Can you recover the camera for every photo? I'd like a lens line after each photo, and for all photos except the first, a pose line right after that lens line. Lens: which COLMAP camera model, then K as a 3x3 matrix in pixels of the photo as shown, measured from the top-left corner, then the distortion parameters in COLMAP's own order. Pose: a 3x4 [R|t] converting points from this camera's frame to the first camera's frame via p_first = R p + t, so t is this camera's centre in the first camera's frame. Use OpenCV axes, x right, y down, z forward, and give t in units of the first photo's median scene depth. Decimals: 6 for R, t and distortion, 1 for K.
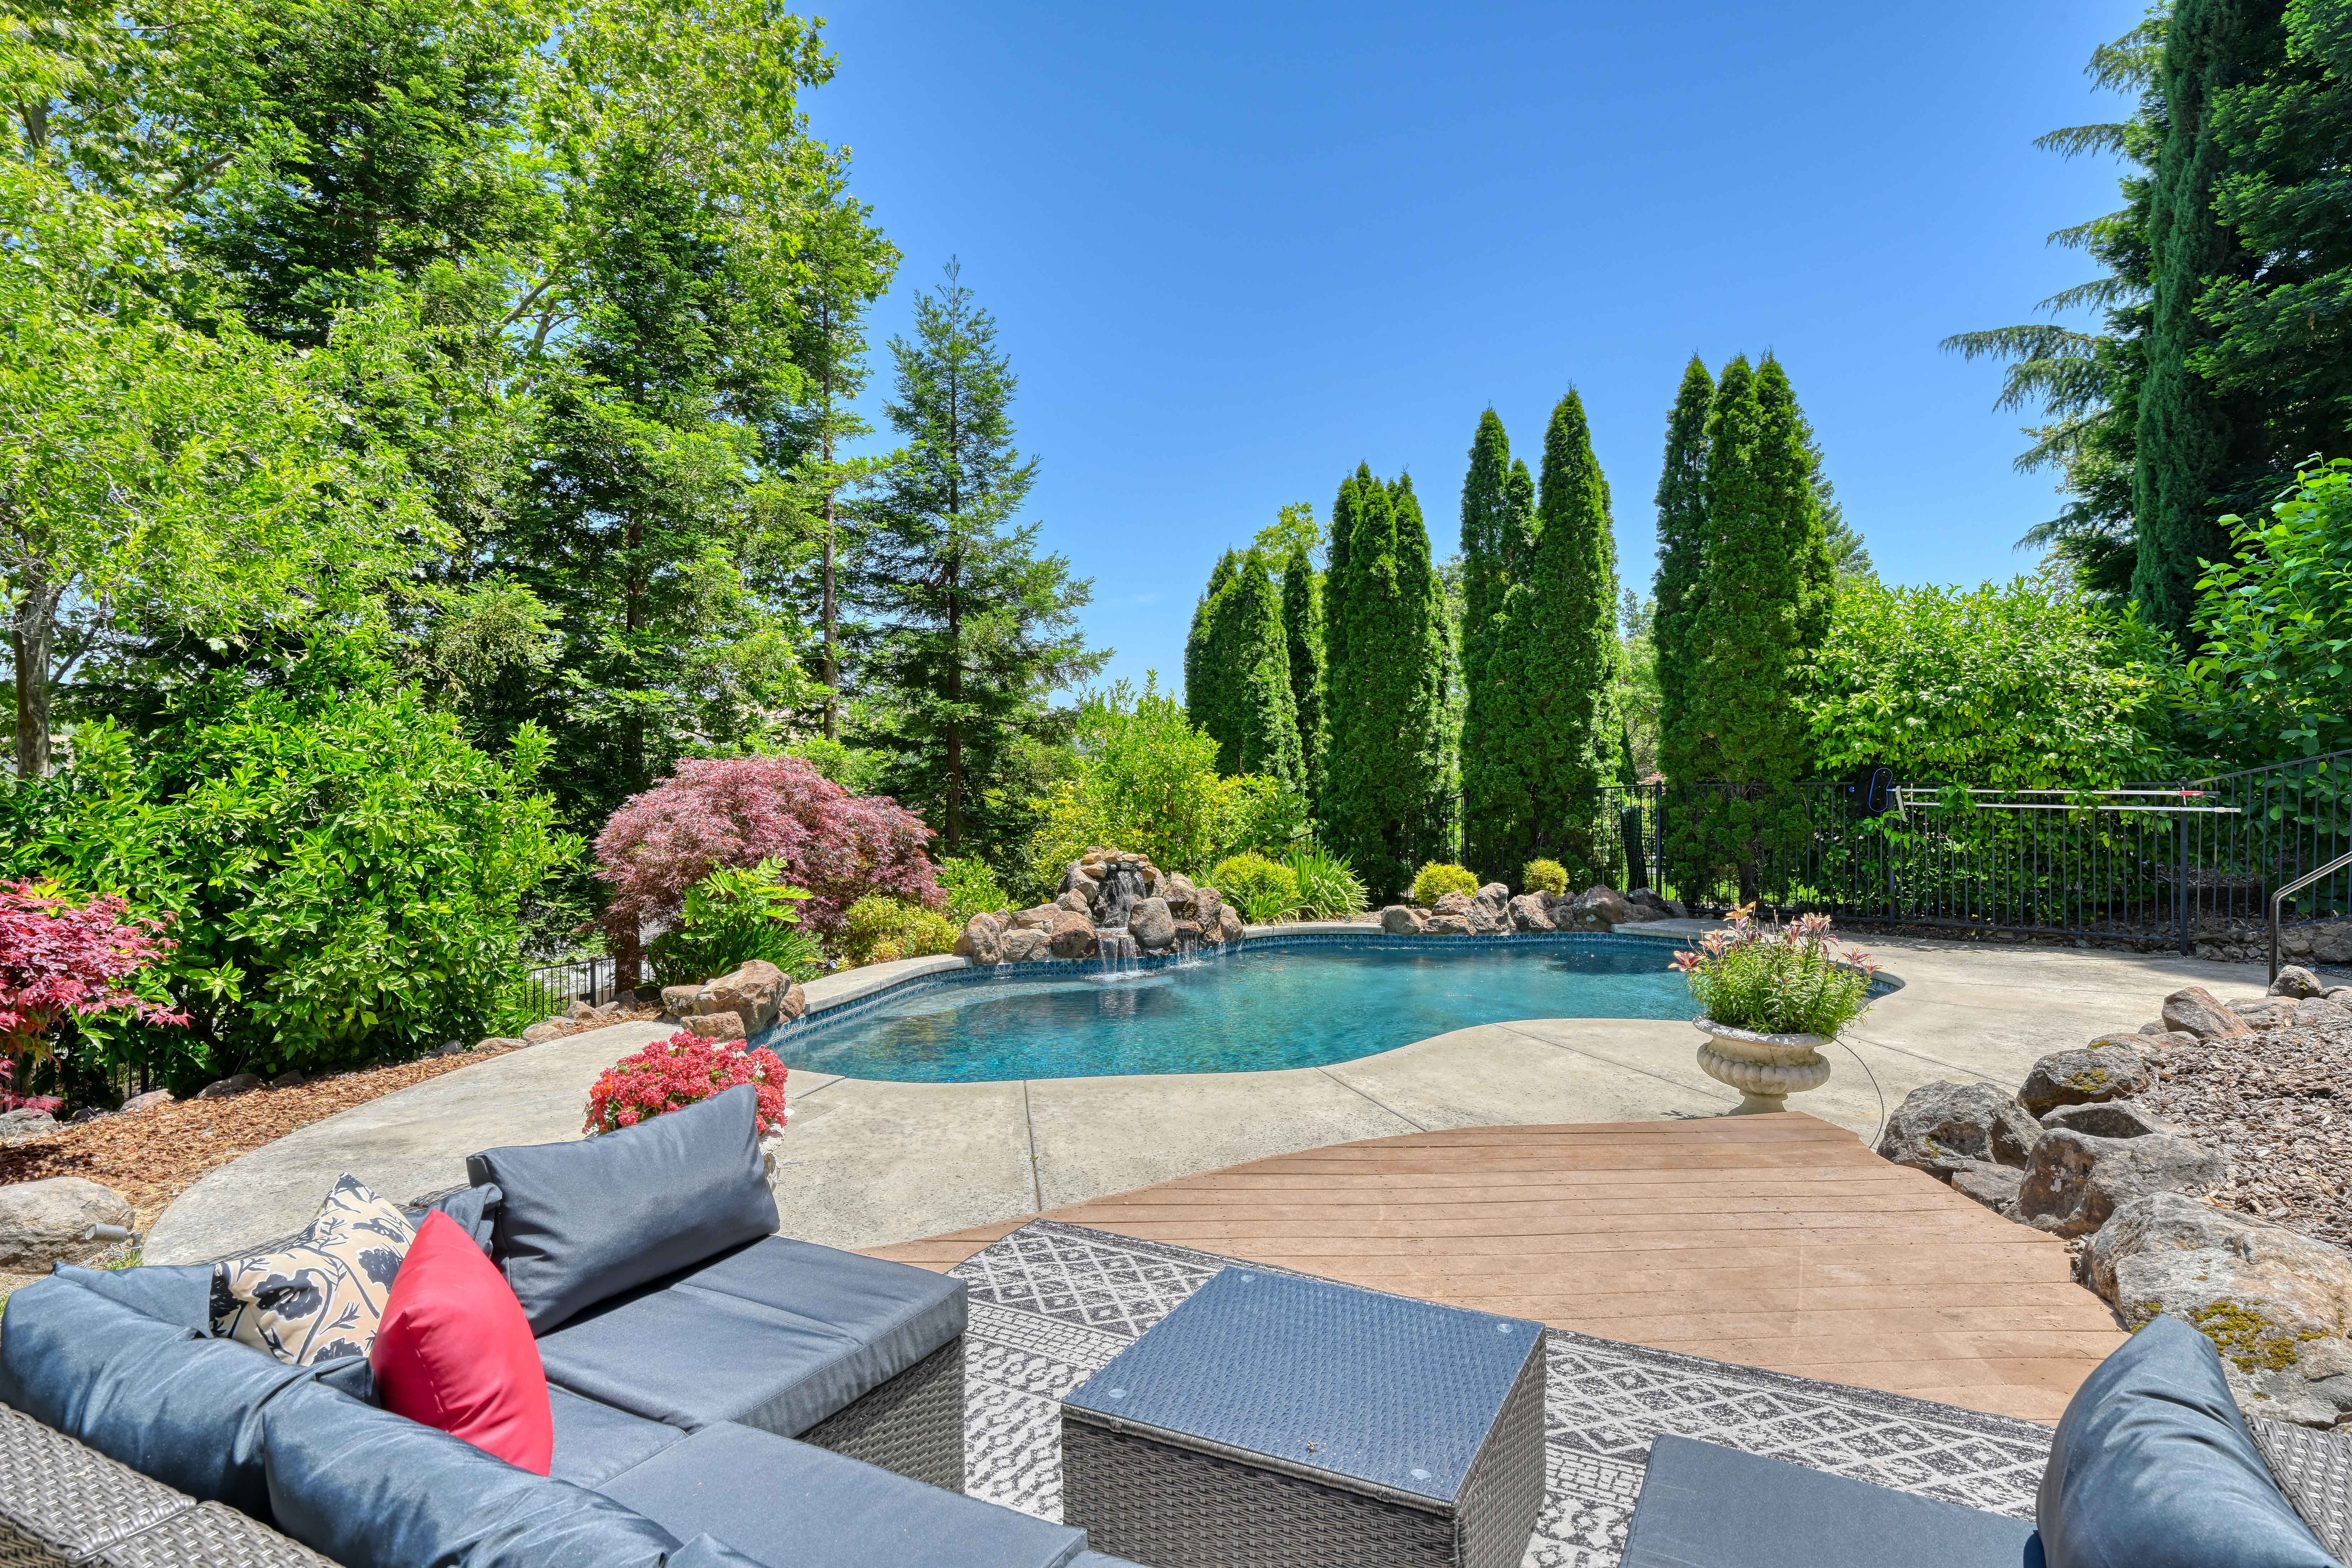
lens RADIAL K [[1269.4, 0, 1172.6], [0, 1269.4, 771.0], [0, 0, 1]] dist [0.000333, 0.001544]
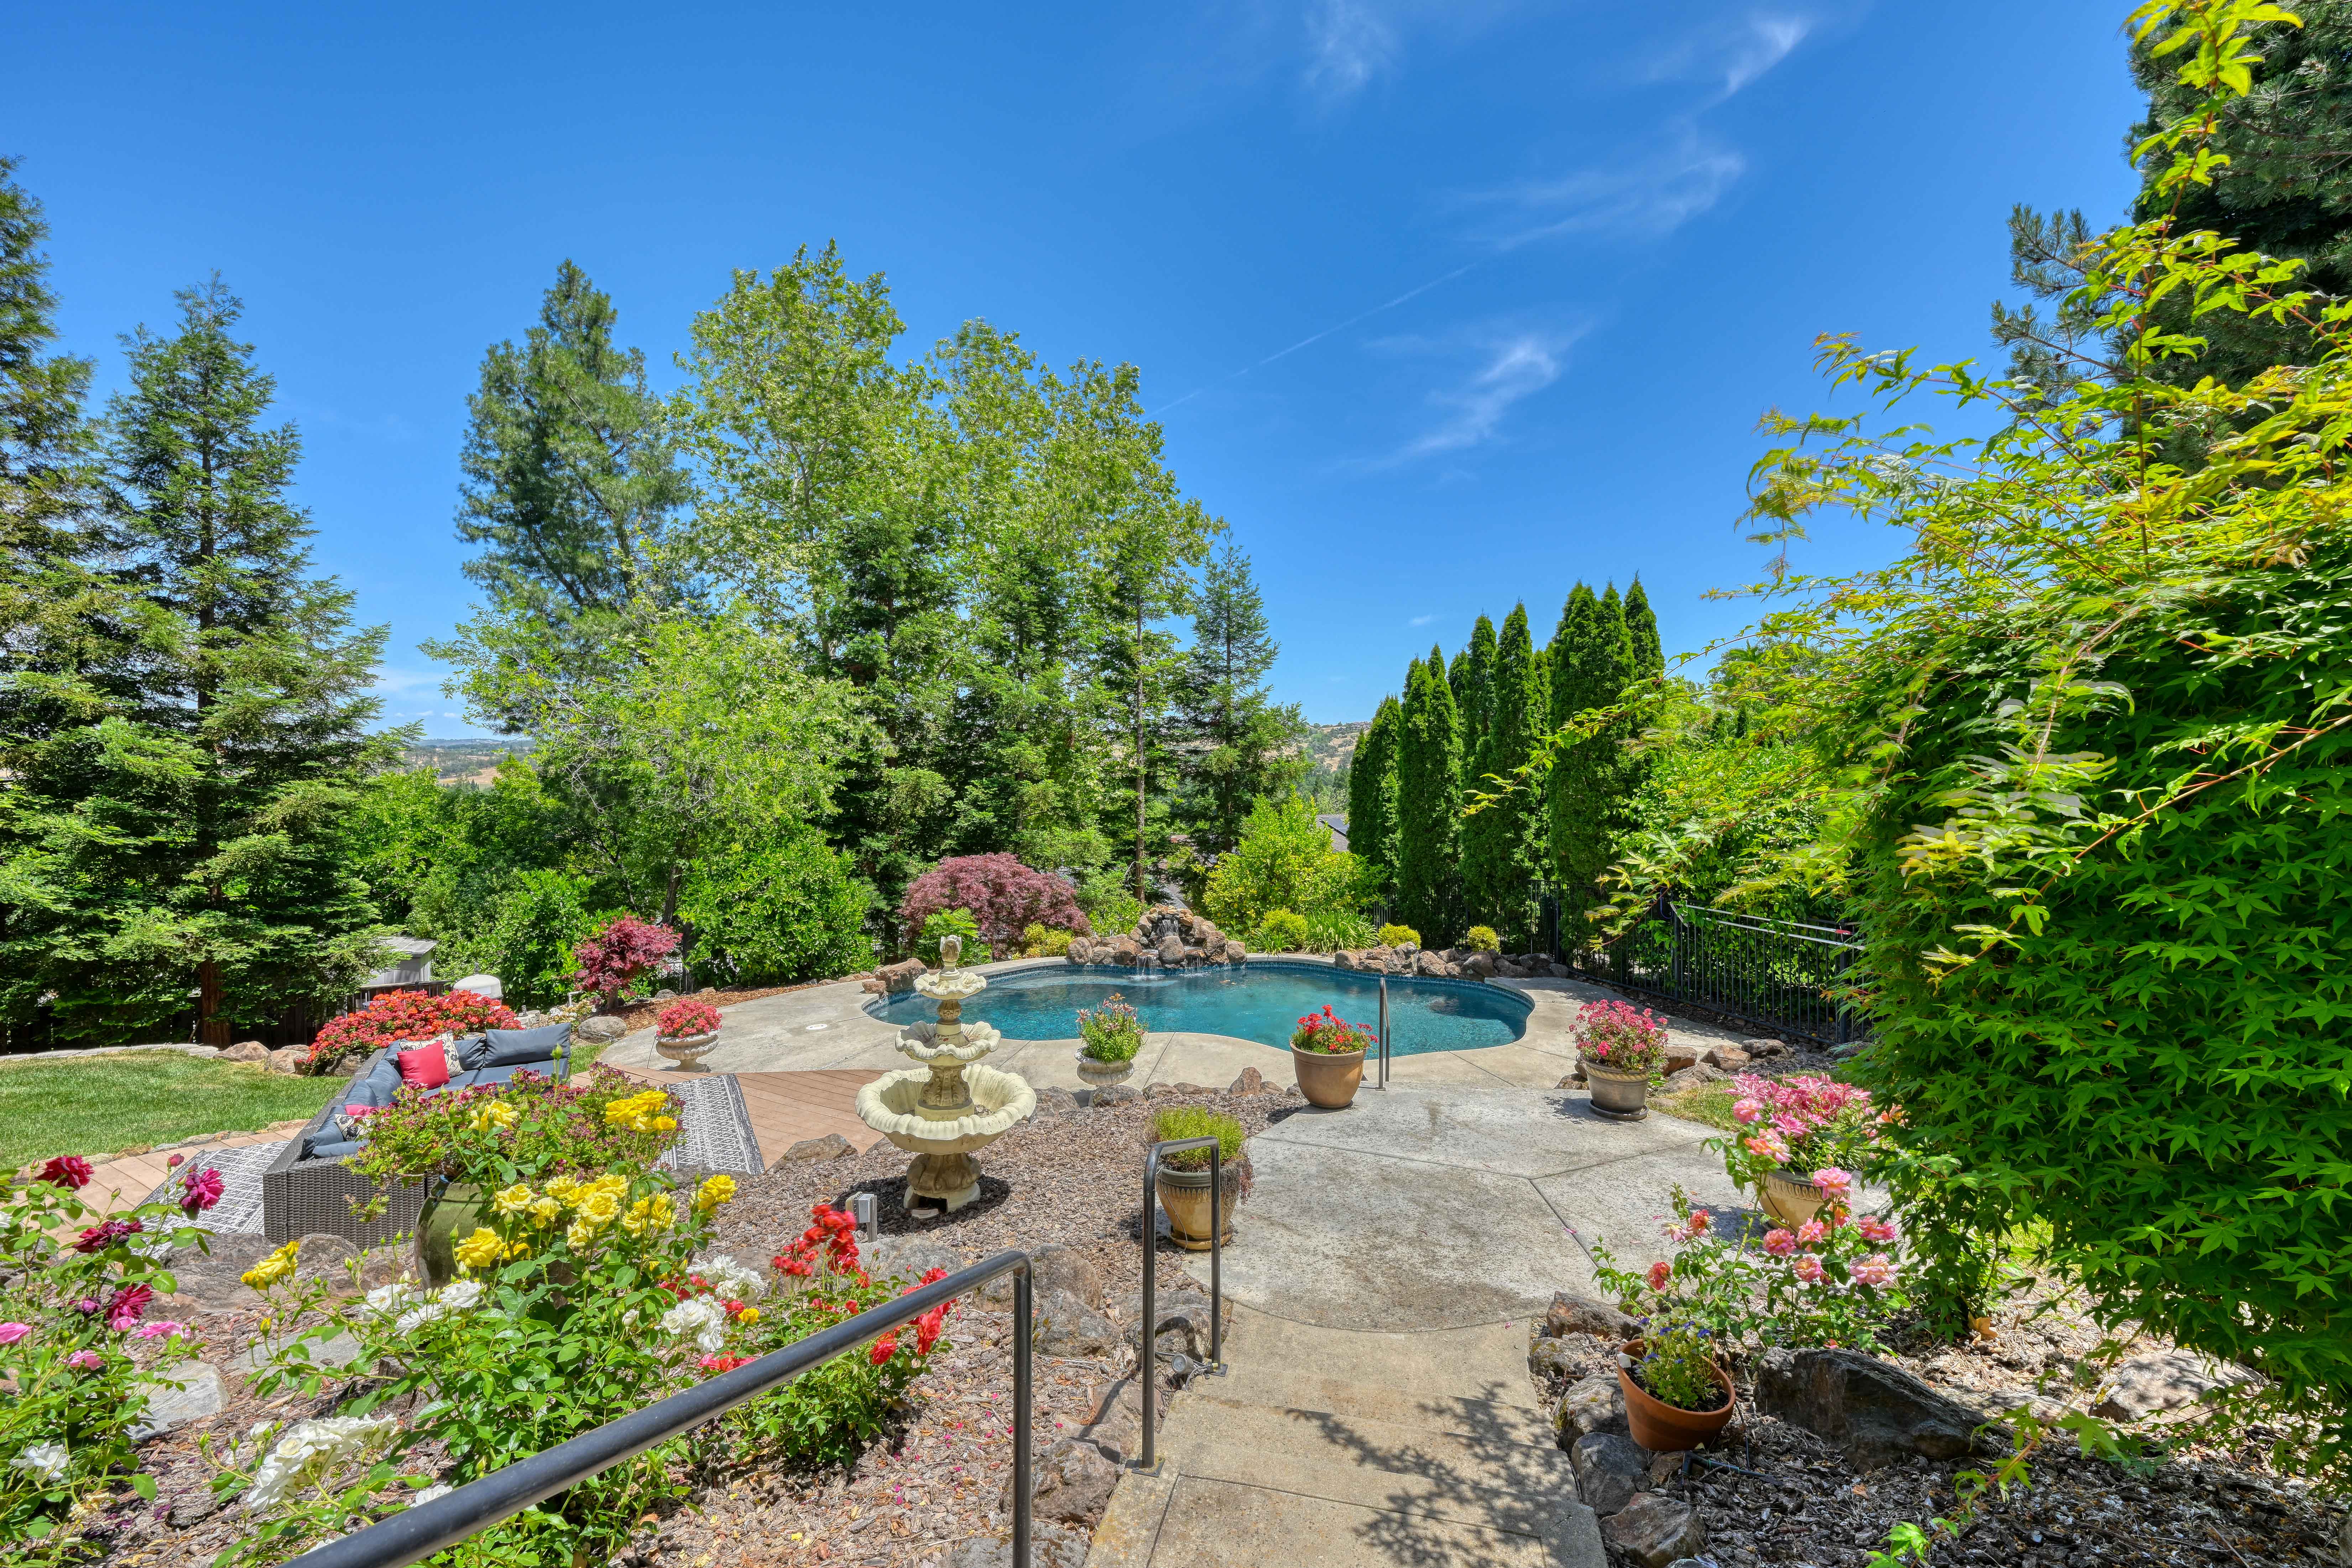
lens RADIAL K [[925.2, 0, 1176.6], [0, 925.2, 765.6], [0, 0, 1]] dist [0.000381, -0.000186]
pose [[0.858081, -0.002889, -0.513507, 1.036213], [-0.003180, 0.999935, -0.010939, -0.201474], [0.513505, 0.011020, 0.858016, -0.222574]]
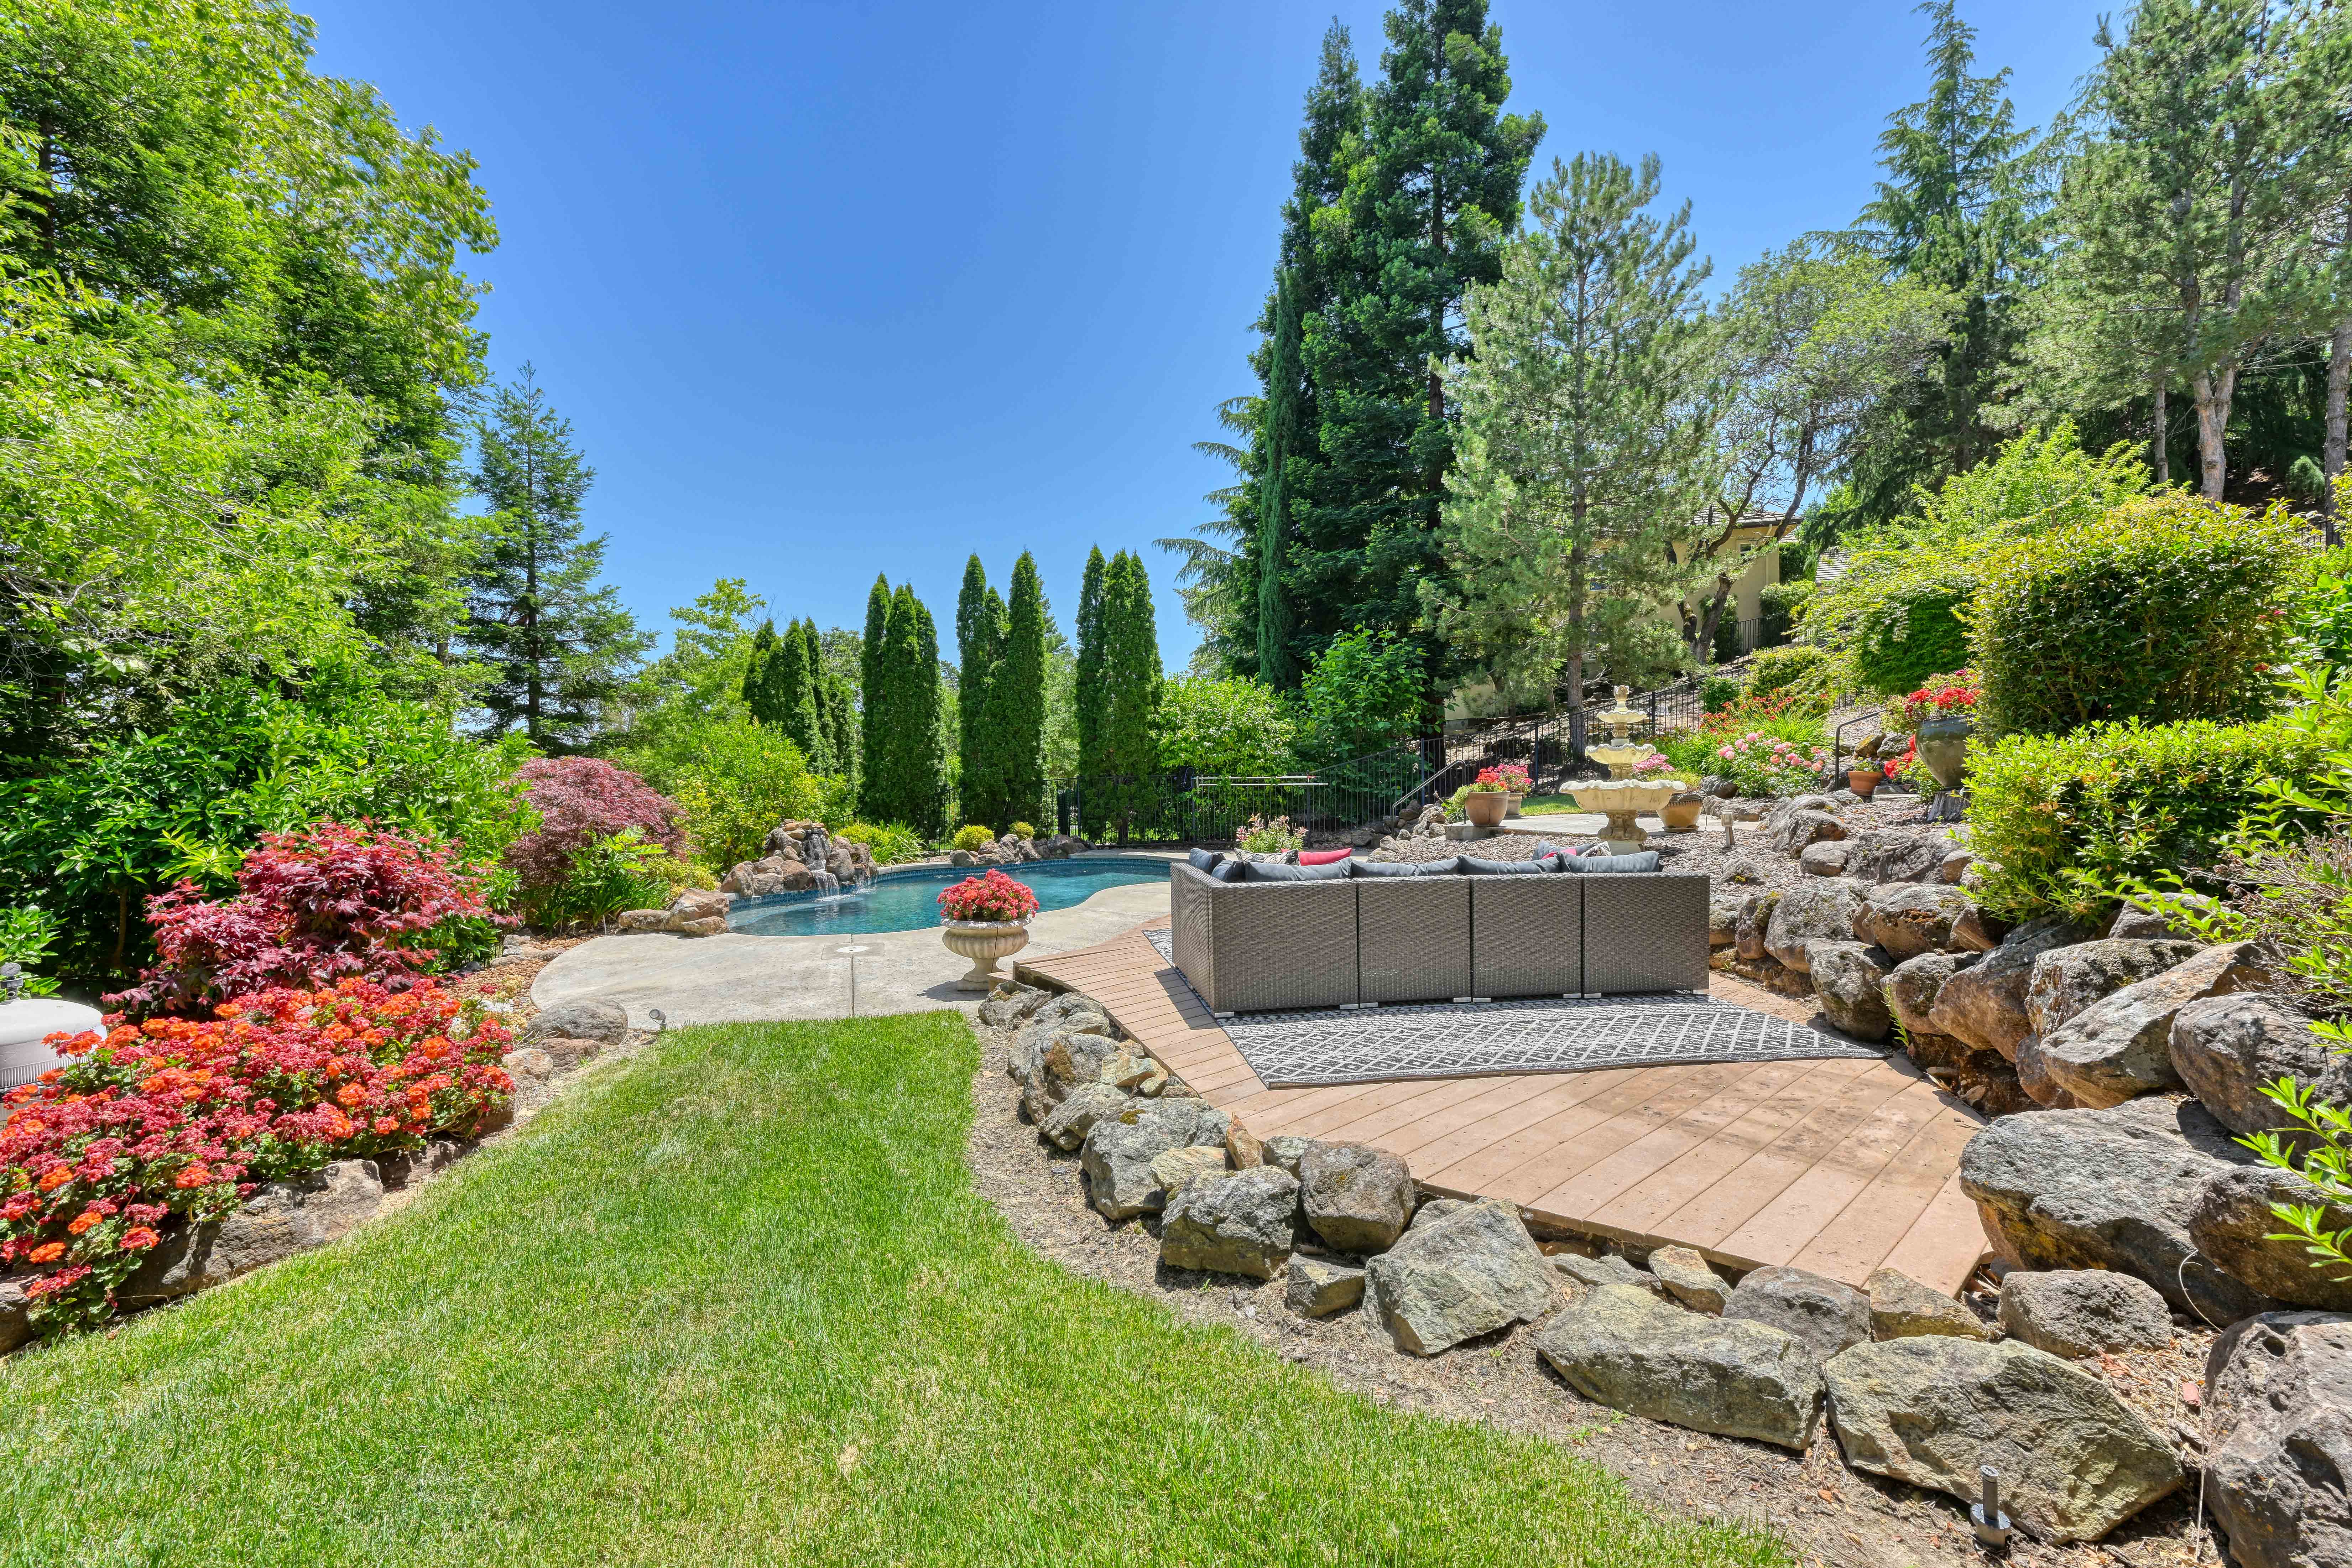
lens RADIAL K [[925.2, 0, 1168.0], [0, 925.2, 778.2], [0, 0, 1]] dist [0.000381, -0.000186]
pose [[0.795807, -0.008186, 0.605495, -0.591495], [0.011962, 0.999926, -0.002204, 0.029901], [-0.605432, 0.008997, 0.795846, -0.241390]]
